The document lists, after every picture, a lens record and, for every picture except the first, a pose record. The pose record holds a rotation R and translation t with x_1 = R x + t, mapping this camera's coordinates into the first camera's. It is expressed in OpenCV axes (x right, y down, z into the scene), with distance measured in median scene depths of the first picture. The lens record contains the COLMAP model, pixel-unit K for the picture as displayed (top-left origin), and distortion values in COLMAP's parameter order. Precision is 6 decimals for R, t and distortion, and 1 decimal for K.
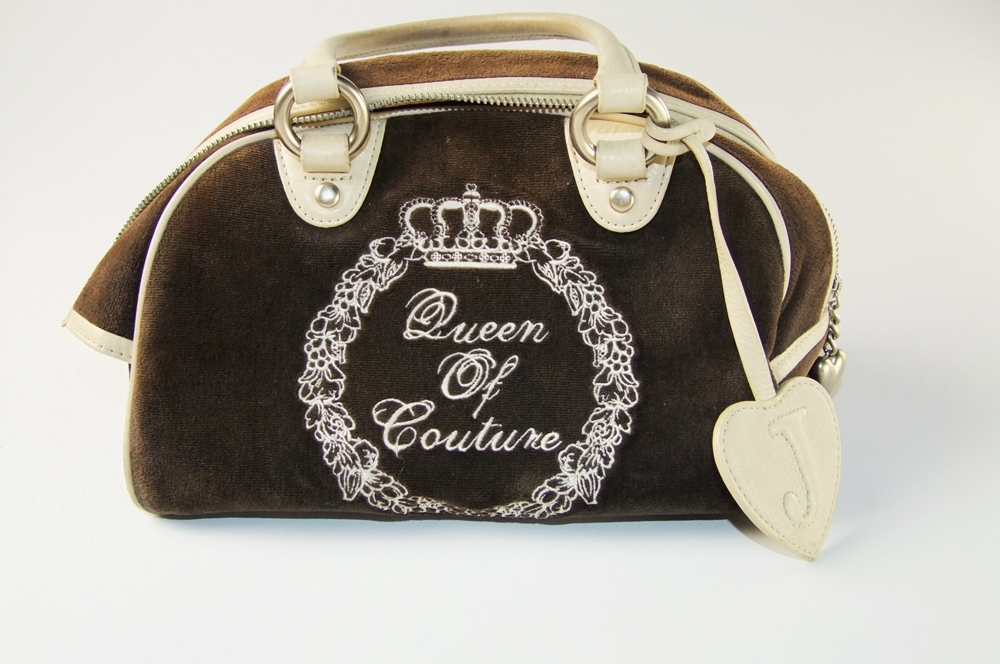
lens RADIAL K [[940.1, 0, 500.0], [0, 940.1, 332.0], [0, 0, 1]] dist [0.003363, 0.000262]
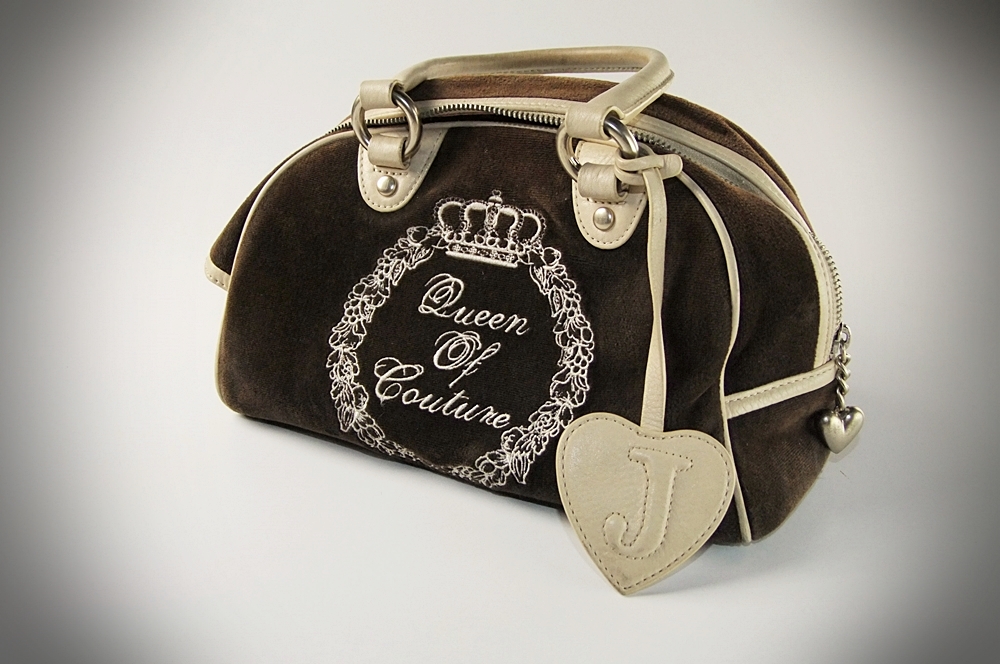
lens RADIAL K [[940.1, 0, 500.0], [0, 940.1, 332.0], [0, 0, 1]] dist [0.003363, 0.000262]
pose [[0.883417, 0.176834, -0.433941, 0.512860], [-0.184987, 0.982454, 0.023761, -0.015160], [0.430529, 0.059283, 0.900628, -0.026907]]
